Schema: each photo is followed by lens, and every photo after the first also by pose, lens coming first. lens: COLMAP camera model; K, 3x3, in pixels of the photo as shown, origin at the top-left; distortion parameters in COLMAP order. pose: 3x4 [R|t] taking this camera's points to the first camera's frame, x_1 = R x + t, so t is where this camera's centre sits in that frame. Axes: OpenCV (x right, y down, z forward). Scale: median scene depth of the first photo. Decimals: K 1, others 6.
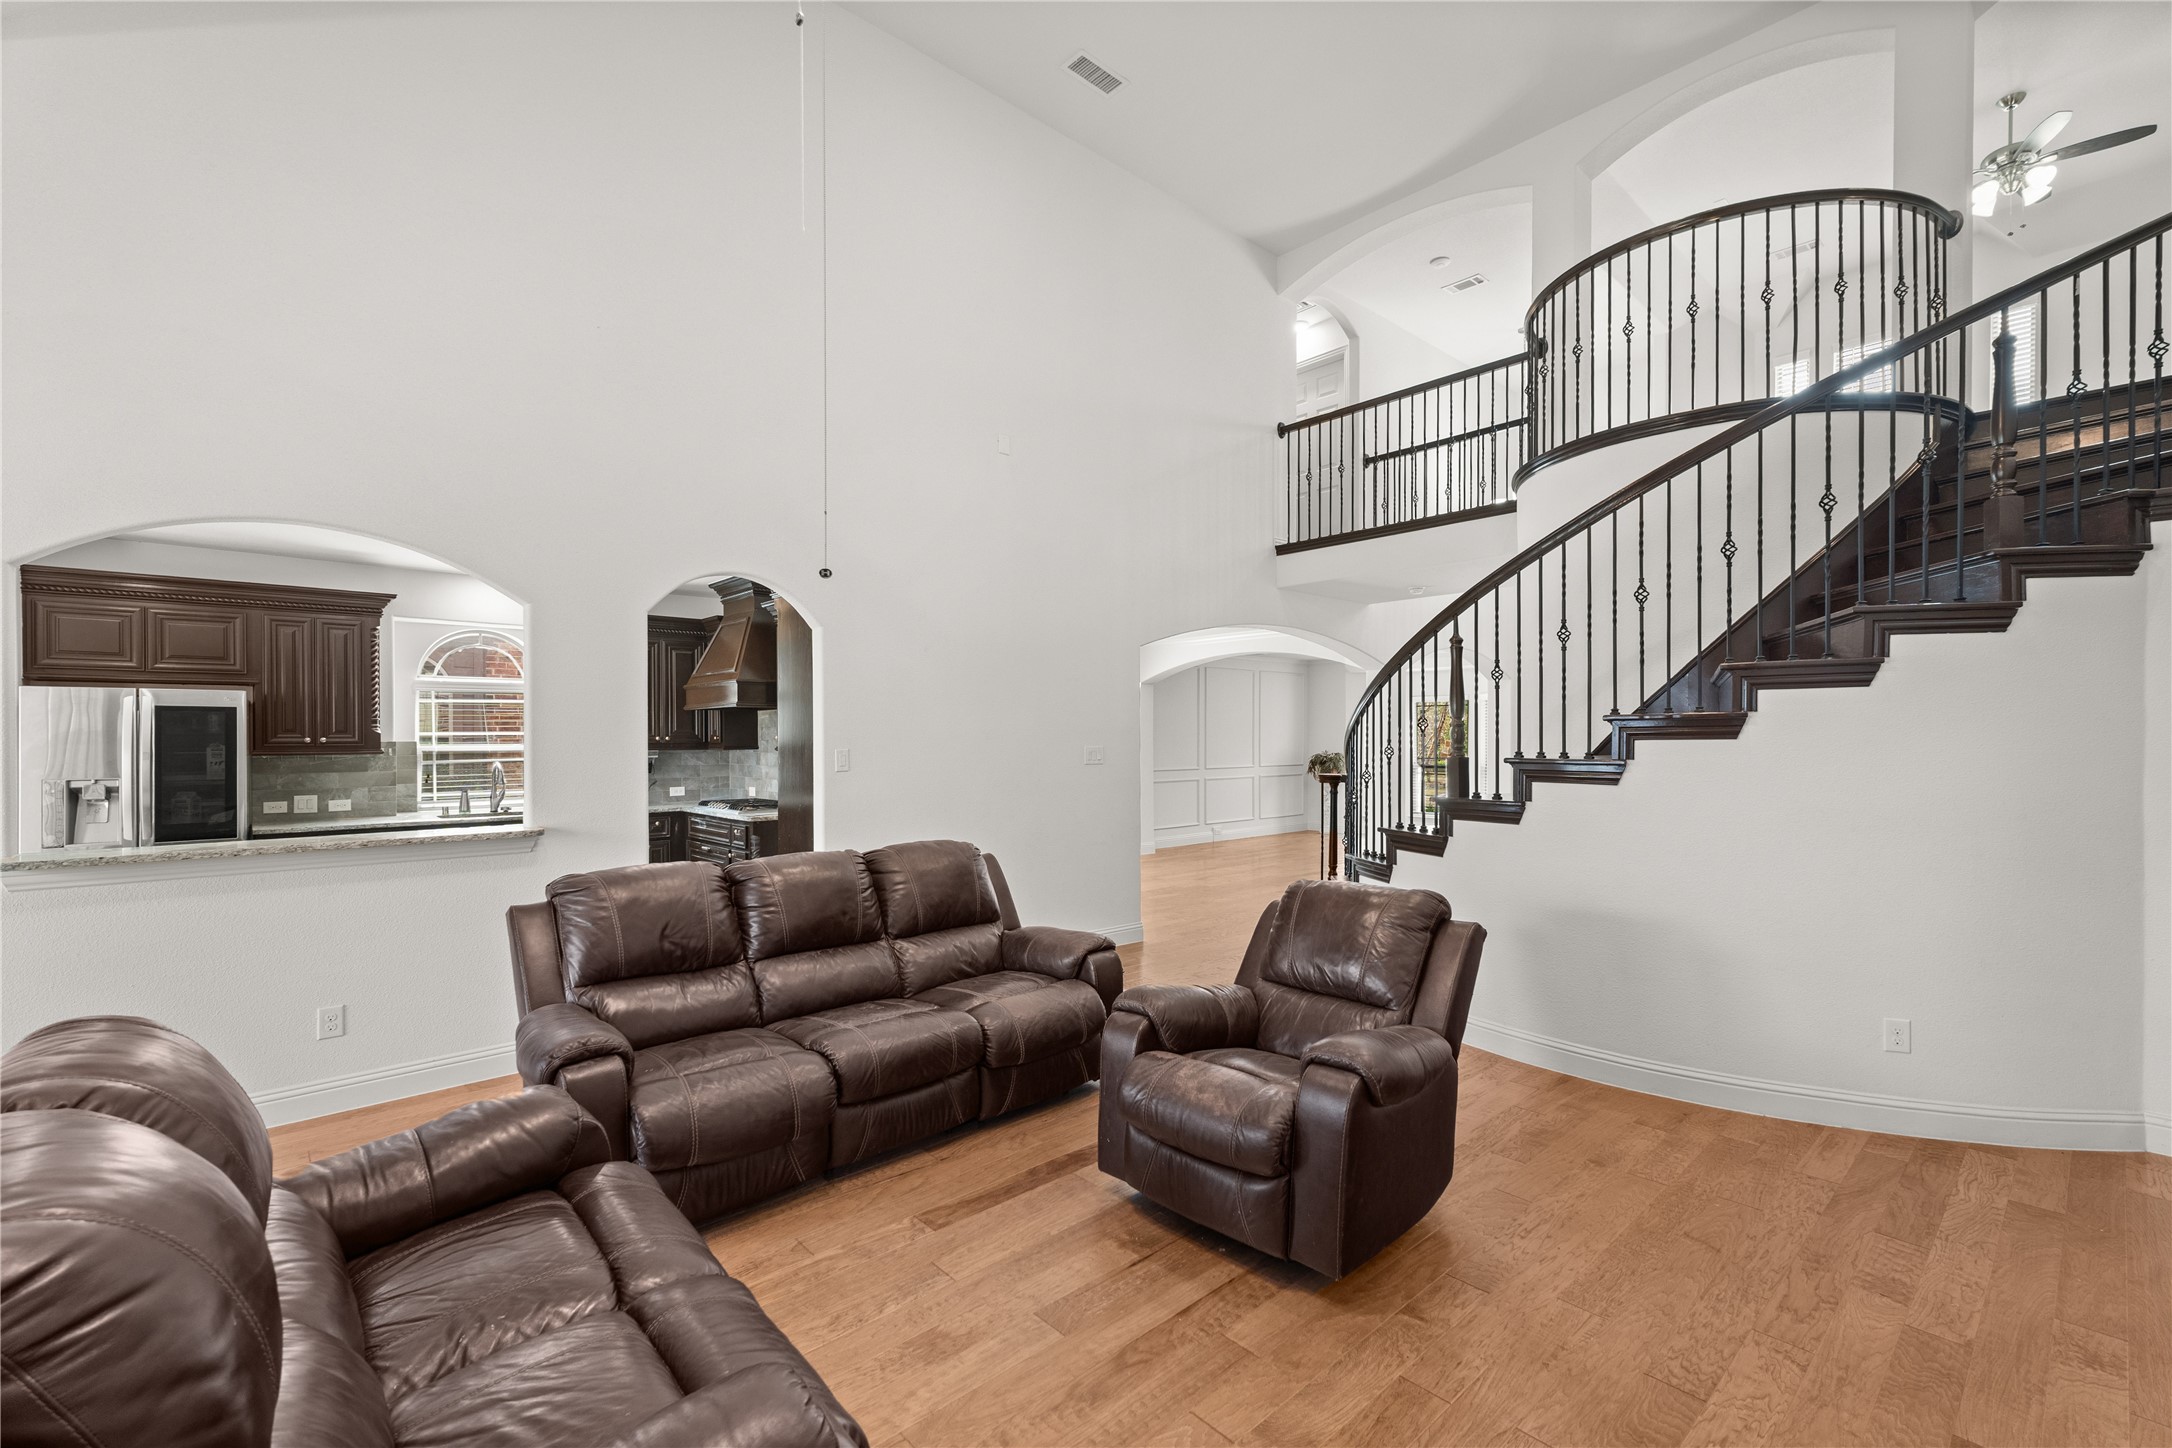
lens RADIAL K [[930.3, 0, 1100.0], [0, 930.3, 737.9], [0, 0, 1]] dist [0.017235, 0.000343]
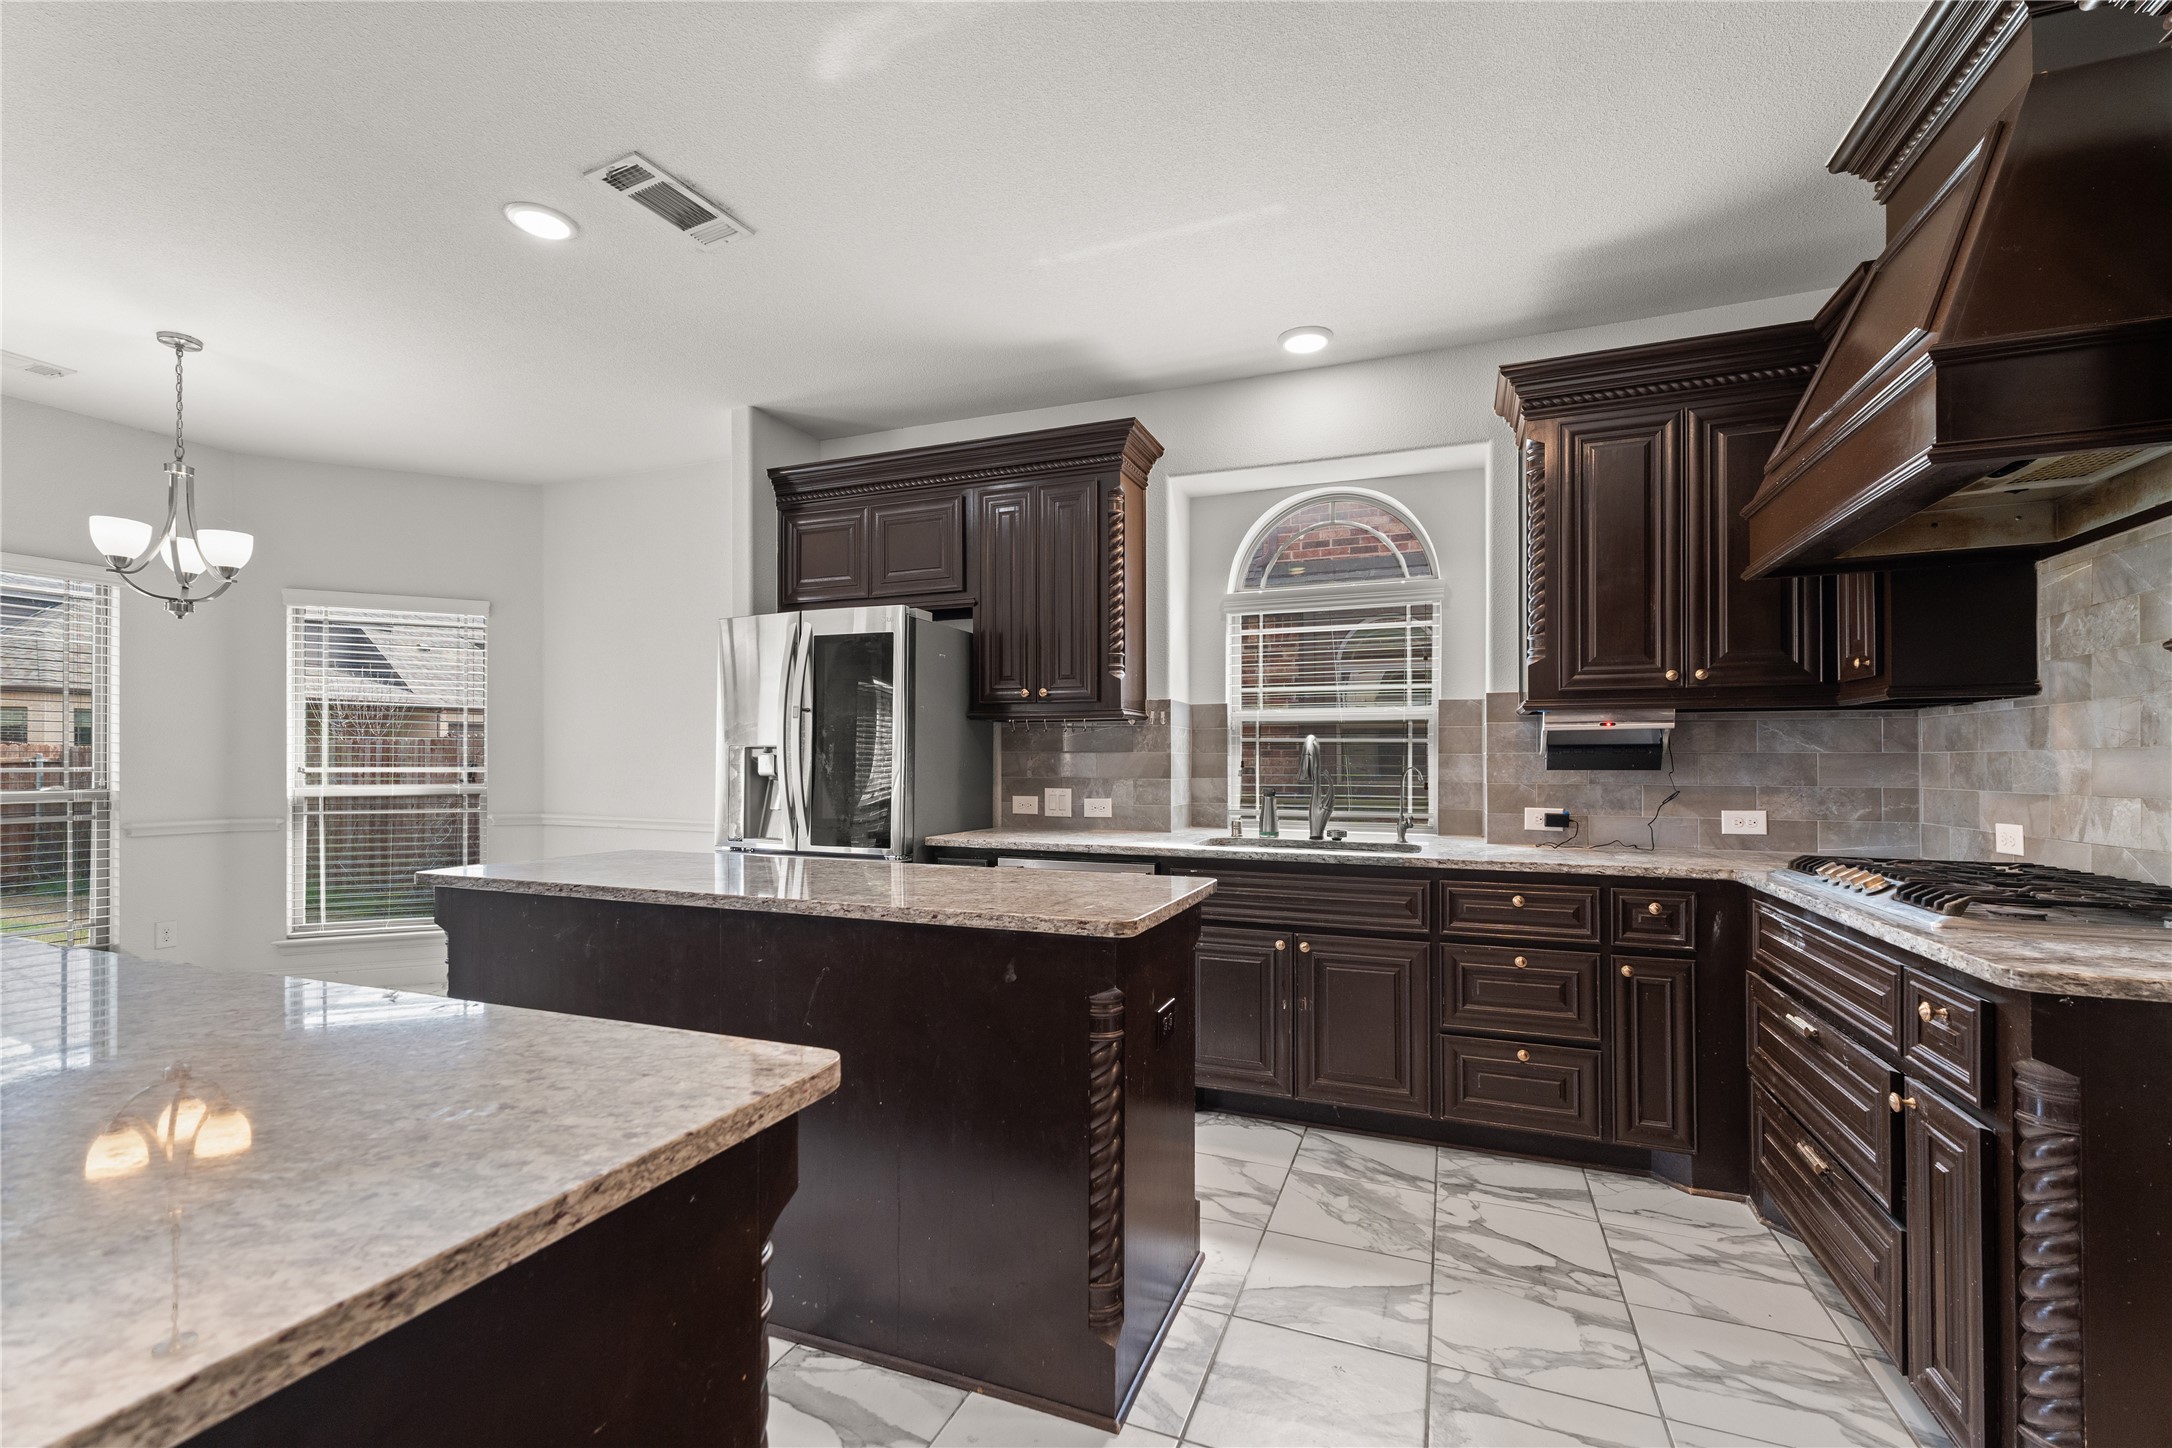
lens RADIAL K [[930.3, 0, 1100.0], [0, 930.3, 737.9], [0, 0, 1]] dist [0.017235, 0.000343]
pose [[0.437515, -0.017409, -0.899043, -0.254556], [-0.005199, 0.999747, -0.021889, 0.036841], [0.899196, 0.014251, 0.437313, 0.675757]]
